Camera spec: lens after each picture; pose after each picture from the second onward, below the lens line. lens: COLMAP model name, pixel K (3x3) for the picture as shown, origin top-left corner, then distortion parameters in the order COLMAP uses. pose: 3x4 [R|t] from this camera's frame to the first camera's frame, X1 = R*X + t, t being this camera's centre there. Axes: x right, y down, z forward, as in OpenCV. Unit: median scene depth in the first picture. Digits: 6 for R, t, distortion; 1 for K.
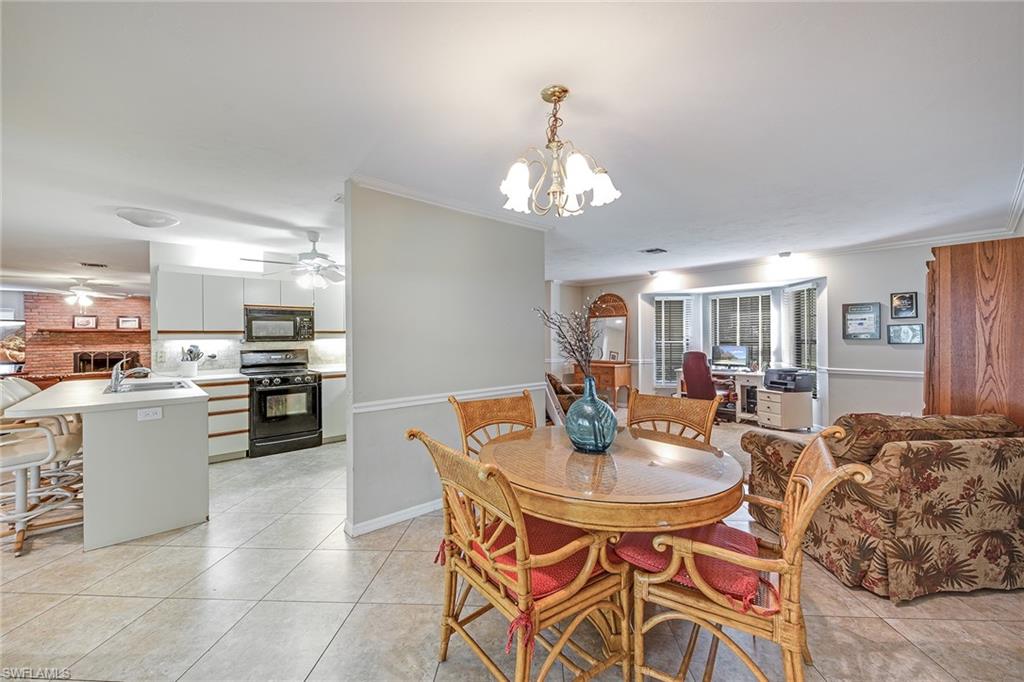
lens RADIAL K [[400.5, 0, 508.6], [0, 400.5, 334.5], [0, 0, 1]] dist [-0.003254, -0.001248]
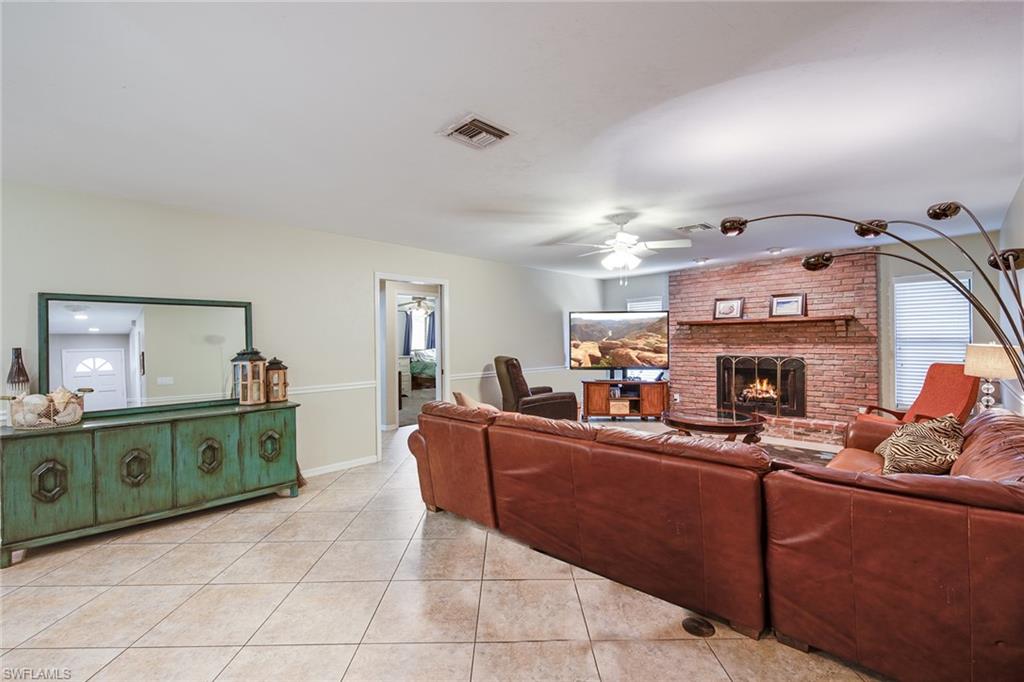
lens RADIAL K [[441.0, 0, 514.8], [0, 441.0, 341.4], [0, 0, 1]] dist [0.003215, 0.000213]
pose [[0.055606, 0.010368, -0.998399, -0.498656], [0.014132, 0.999838, 0.011170, 0.010140], [0.998353, -0.014731, 0.055451, 0.806421]]
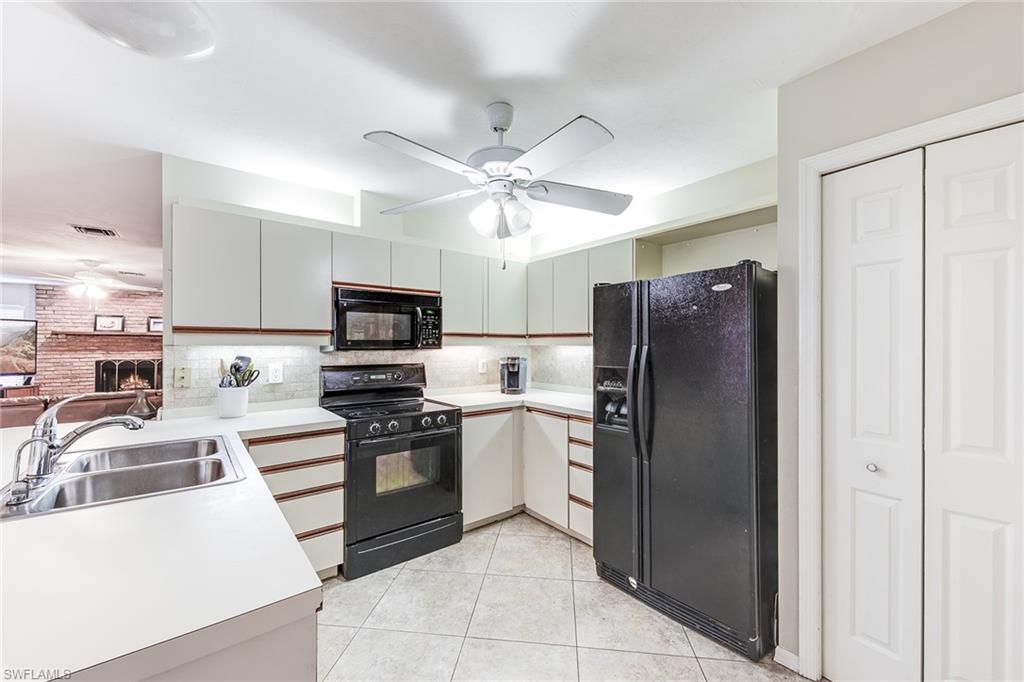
lens RADIAL K [[403.9, 0, 510.2], [0, 403.9, 342.3], [0, 0, 1]] dist [0.001295, -0.000312]
pose [[0.997521, 0.007259, -0.069989, -0.243949], [-0.007442, 0.999970, -0.002360, 0.004307], [0.069969, 0.002875, 0.997545, 0.302108]]
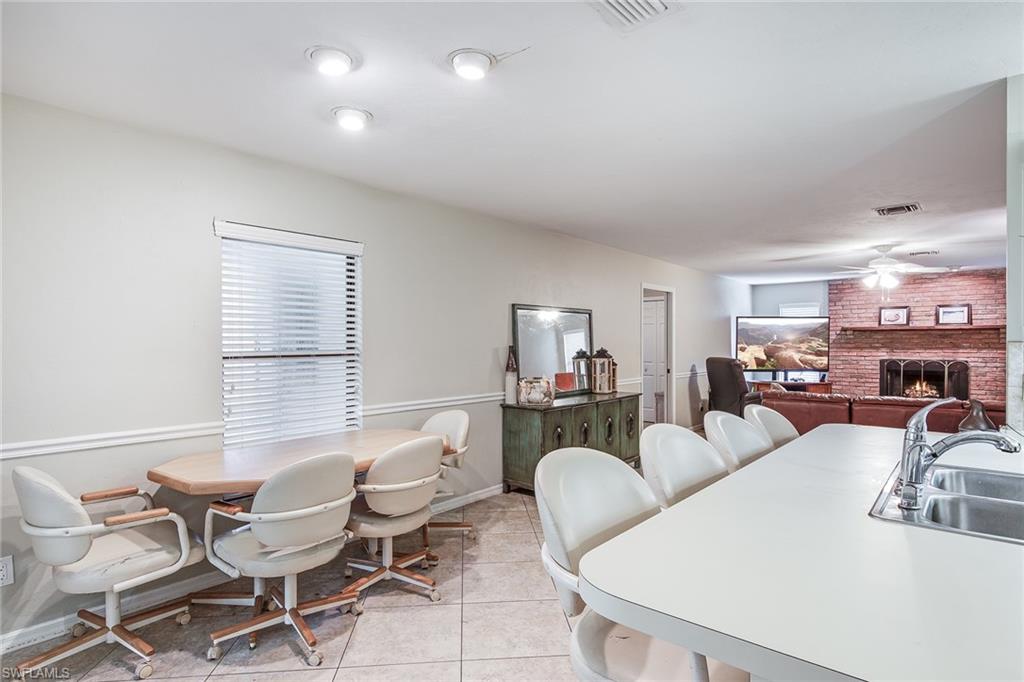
lens RADIAL K [[547.9, 0, 506.3], [0, 547.9, 348.3], [0, 0, 1]] dist [-0.001912, -0.002698]
pose [[0.123760, 0.018627, -0.992137, -0.261984], [0.004034, 0.999806, 0.019274, 0.004360], [0.992304, -0.006388, 0.123661, 0.276991]]
